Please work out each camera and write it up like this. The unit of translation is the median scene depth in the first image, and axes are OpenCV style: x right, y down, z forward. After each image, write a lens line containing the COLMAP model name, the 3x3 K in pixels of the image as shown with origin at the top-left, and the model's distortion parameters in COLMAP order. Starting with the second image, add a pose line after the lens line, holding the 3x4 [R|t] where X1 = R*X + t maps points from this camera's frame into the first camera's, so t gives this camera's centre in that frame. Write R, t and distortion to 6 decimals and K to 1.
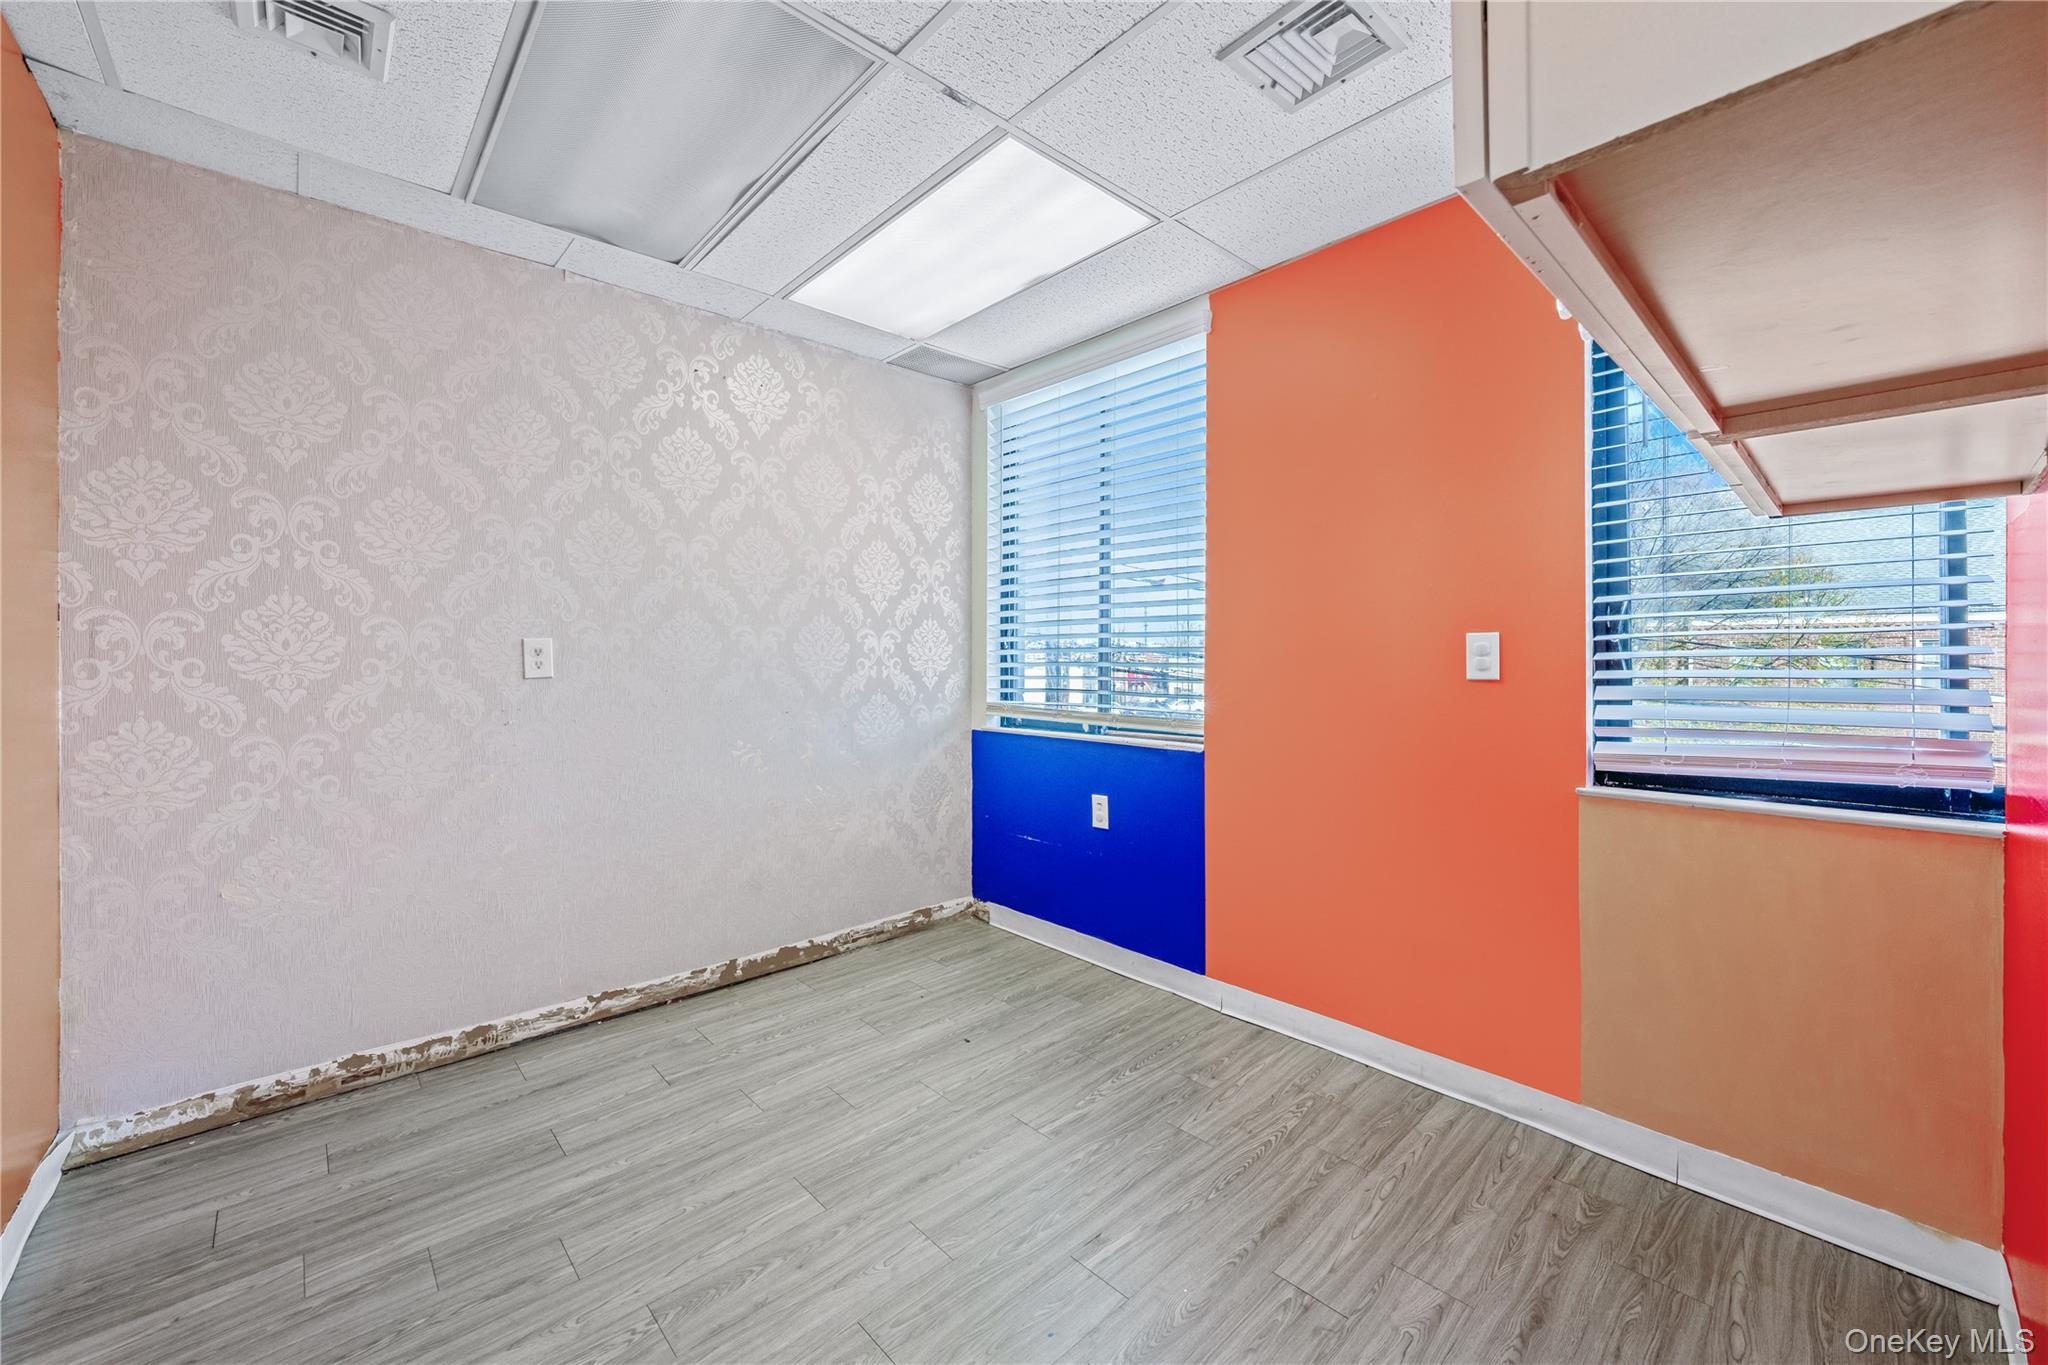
lens RADIAL K [[800.3, 0, 1028.9], [0, 800.3, 674.8], [0, 0, 1]] dist [-0.011559, 0.000252]
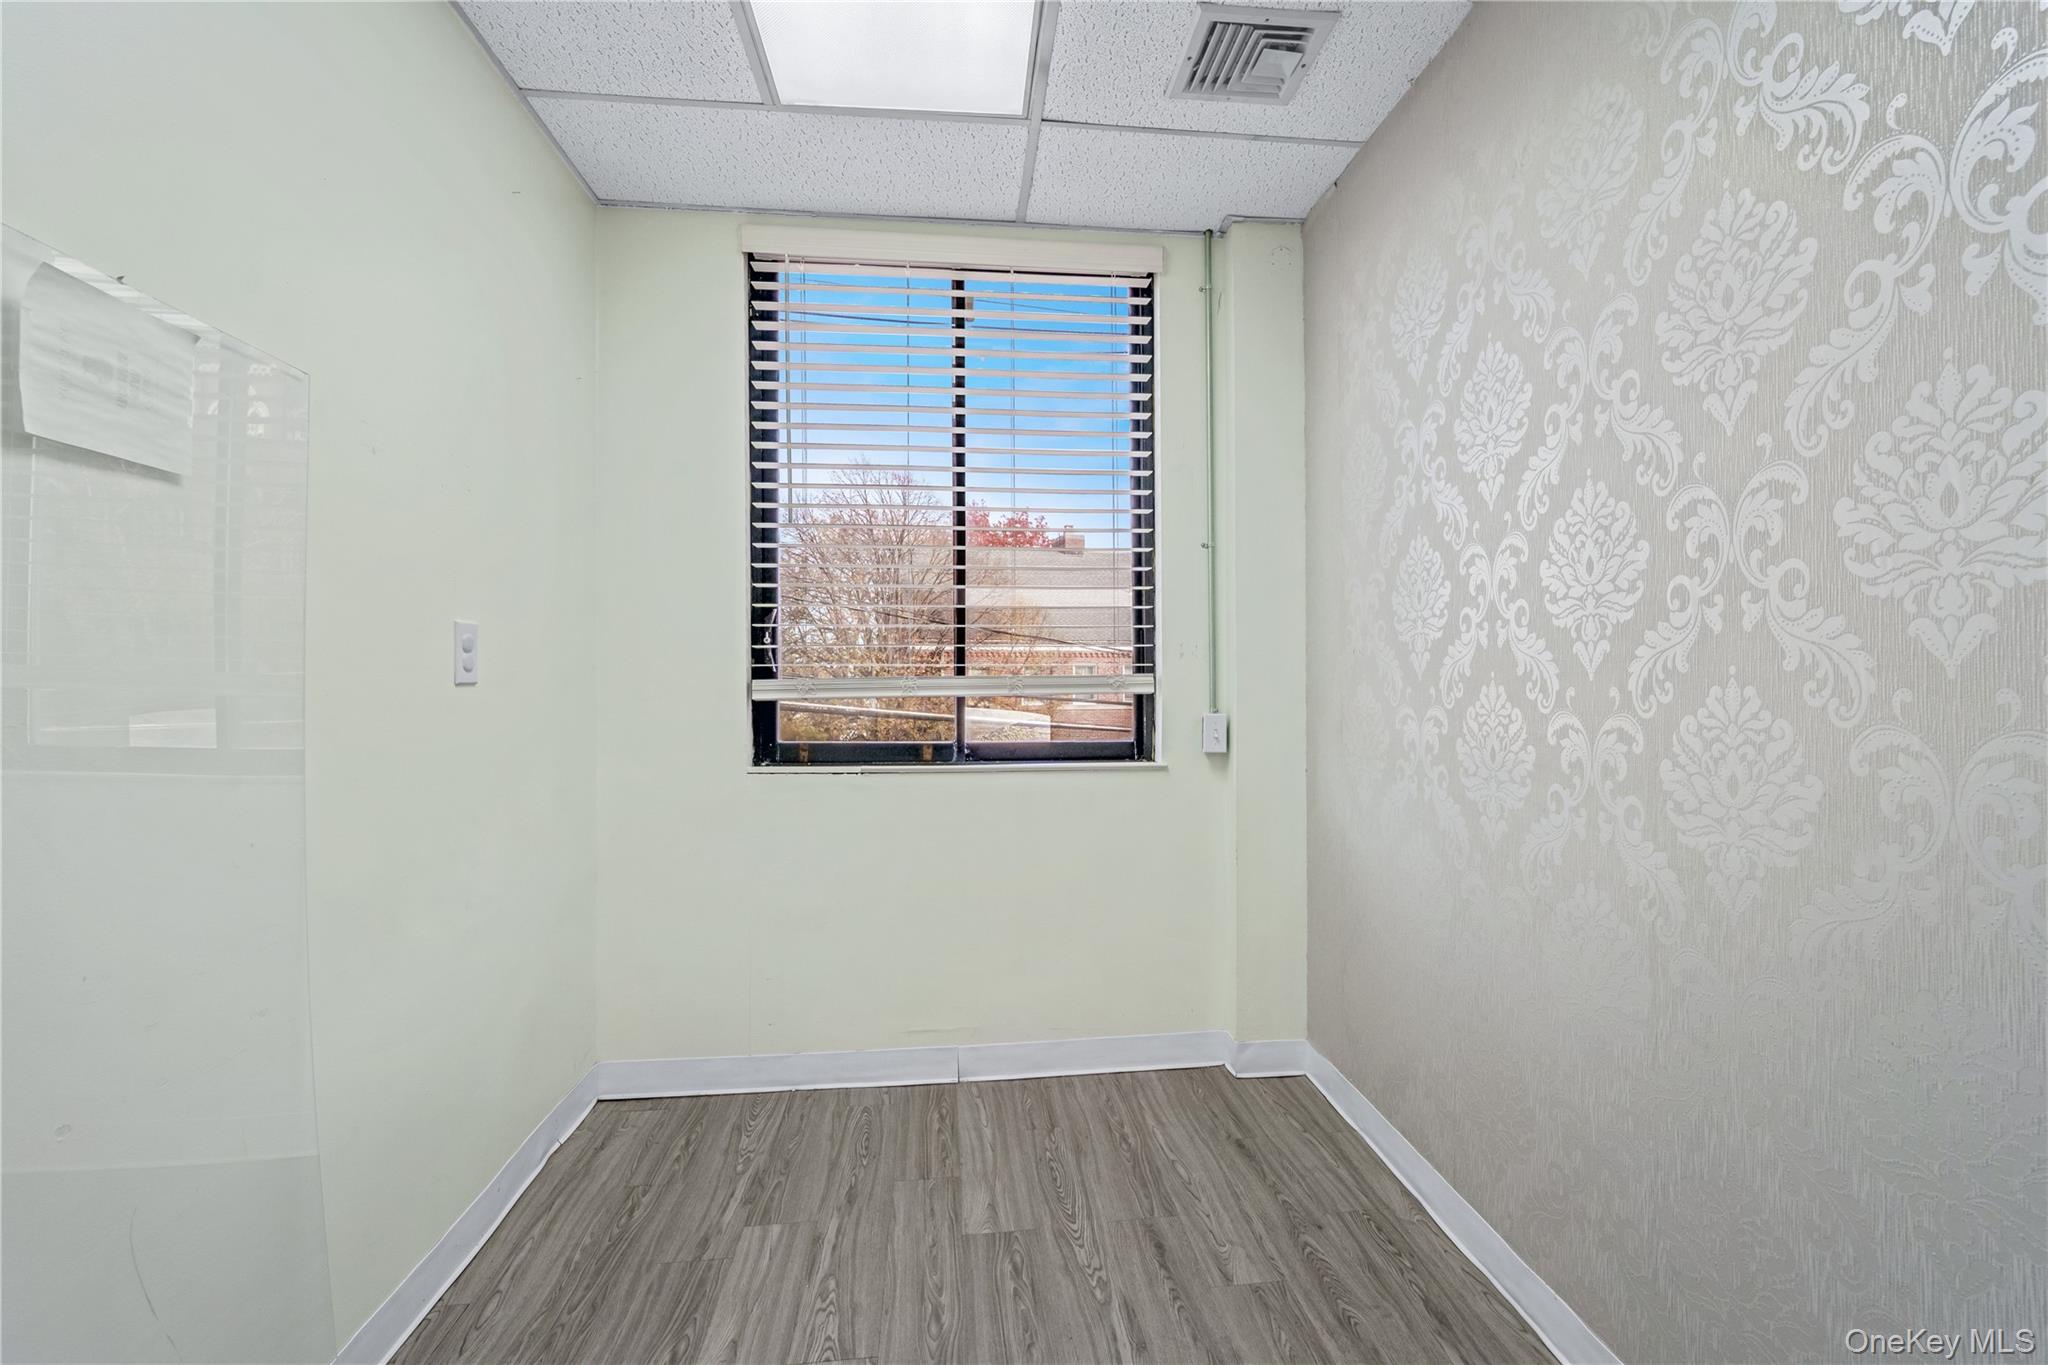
lens RADIAL K [[837.0, 0, 1027.4], [0, 837.0, 675.3], [0, 0, 1]] dist [-0.009177, 0.000085]
pose [[-0.604409, 0.011383, -0.796593, 0.352760], [0.005580, 0.999934, 0.010055, 0.013532], [0.796655, 0.001633, -0.604432, 1.089235]]
